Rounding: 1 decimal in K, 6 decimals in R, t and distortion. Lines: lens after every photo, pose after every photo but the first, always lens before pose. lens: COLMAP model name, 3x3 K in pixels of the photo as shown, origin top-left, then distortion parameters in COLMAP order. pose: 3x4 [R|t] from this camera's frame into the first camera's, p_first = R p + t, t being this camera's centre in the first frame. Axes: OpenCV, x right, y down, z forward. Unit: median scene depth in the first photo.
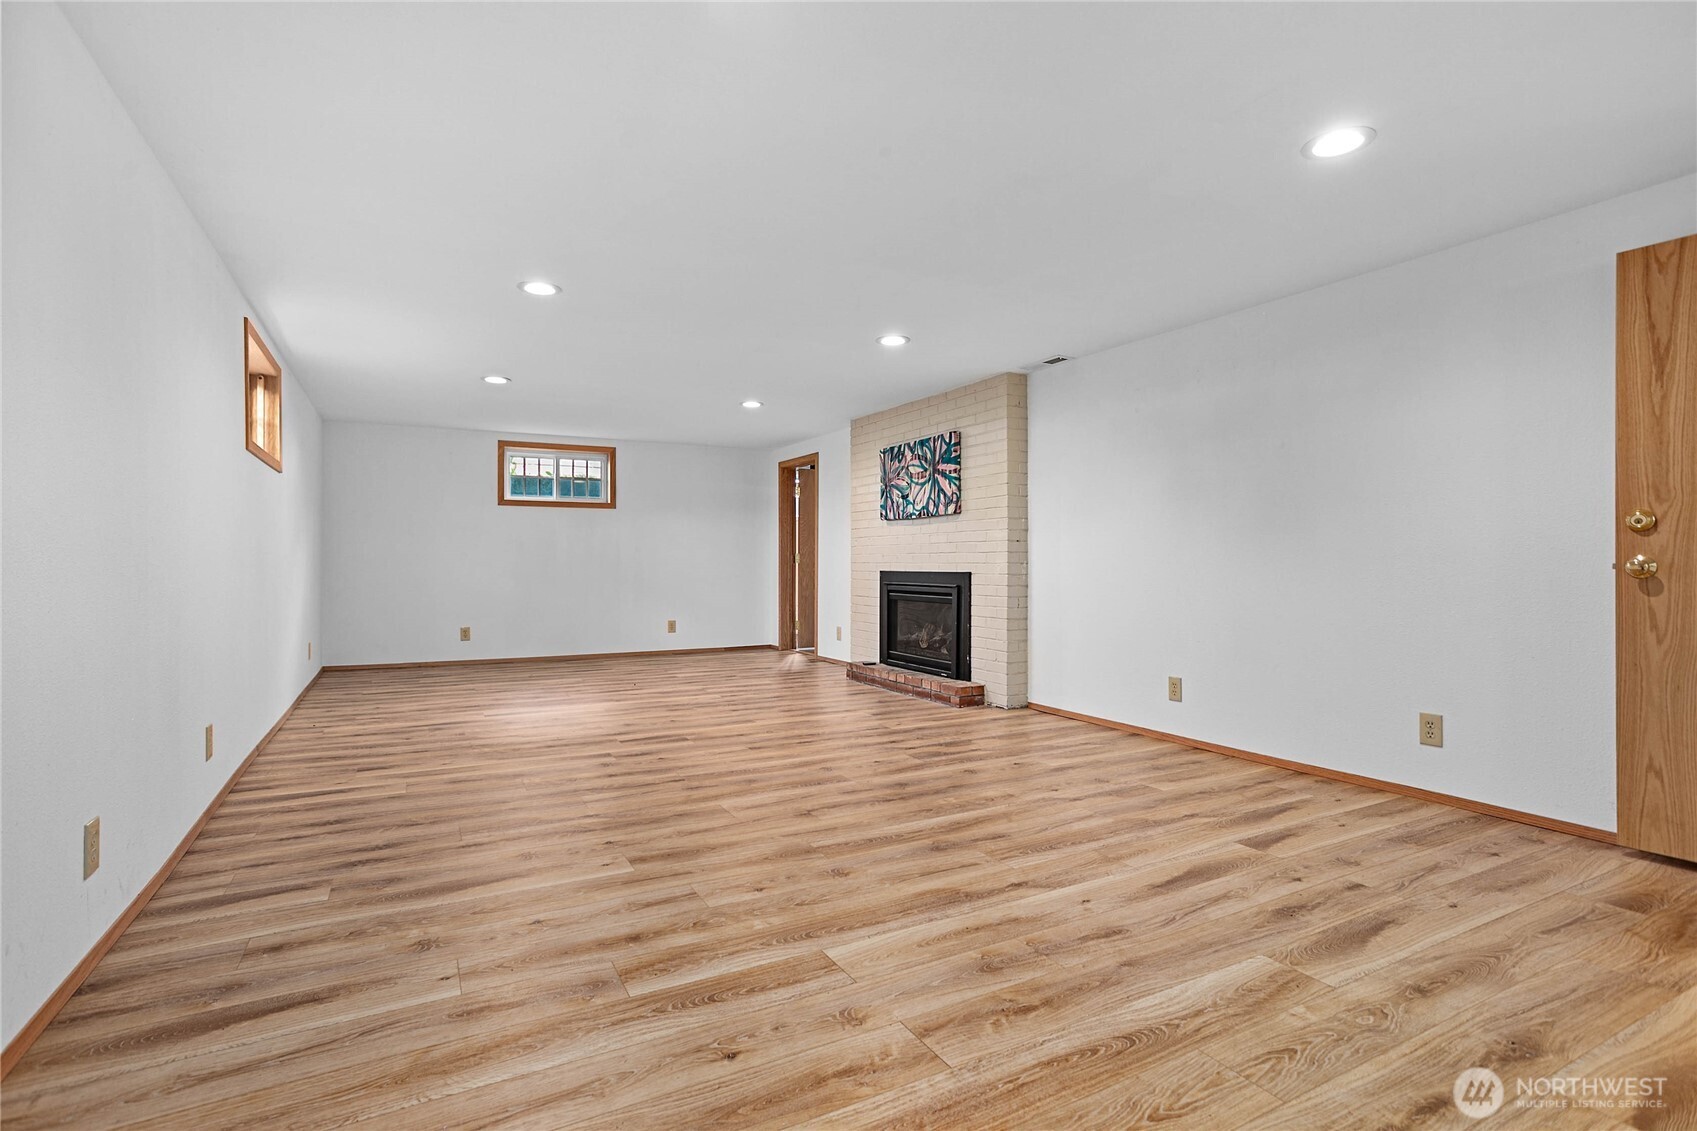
lens RADIAL K [[815.1, 0, 837.0], [0, 815.1, 569.5], [0, 0, 1]] dist [-0.032779, 0.008226]
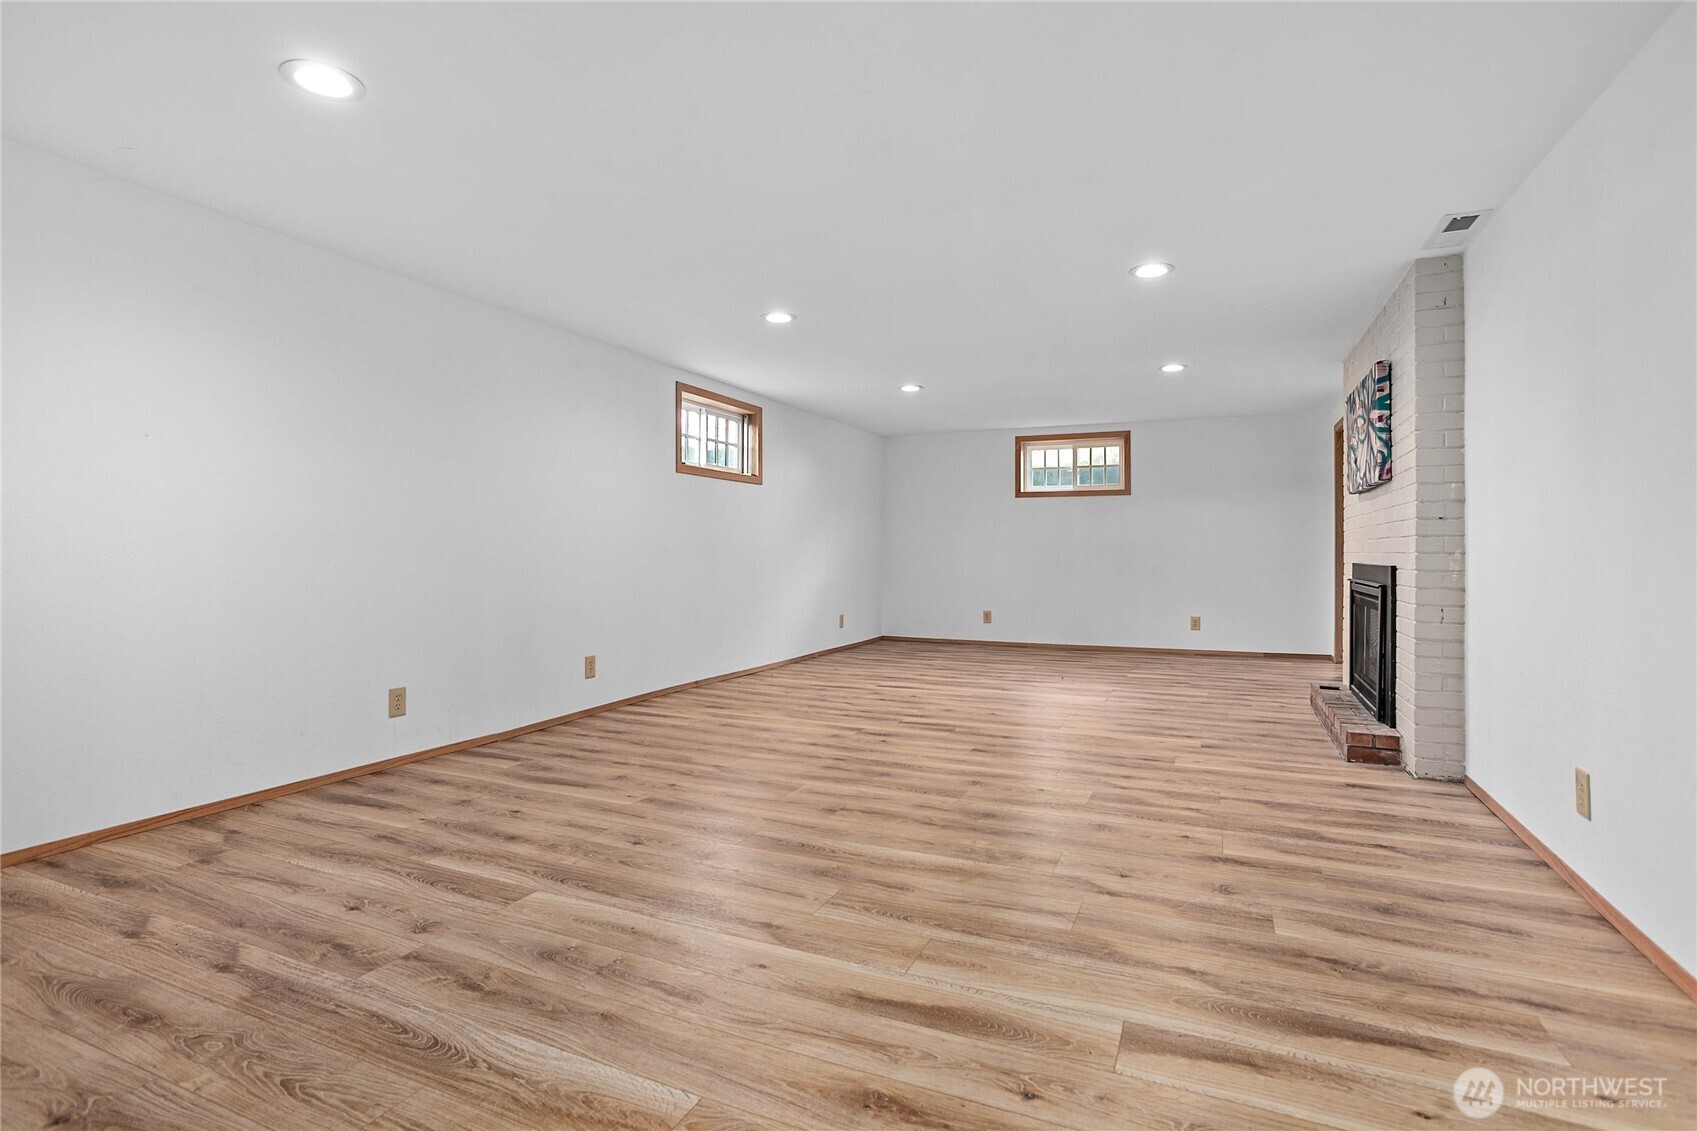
lens RADIAL K [[815.1, 0, 837.9], [0, 815.1, 549.7], [0, 0, 1]] dist [-0.032779, 0.008226]
pose [[0.607632, -0.000063, -0.794219, 0.733646], [-0.009206, 0.999932, -0.007123, -0.002884], [0.794165, 0.011640, 0.607590, 0.411757]]
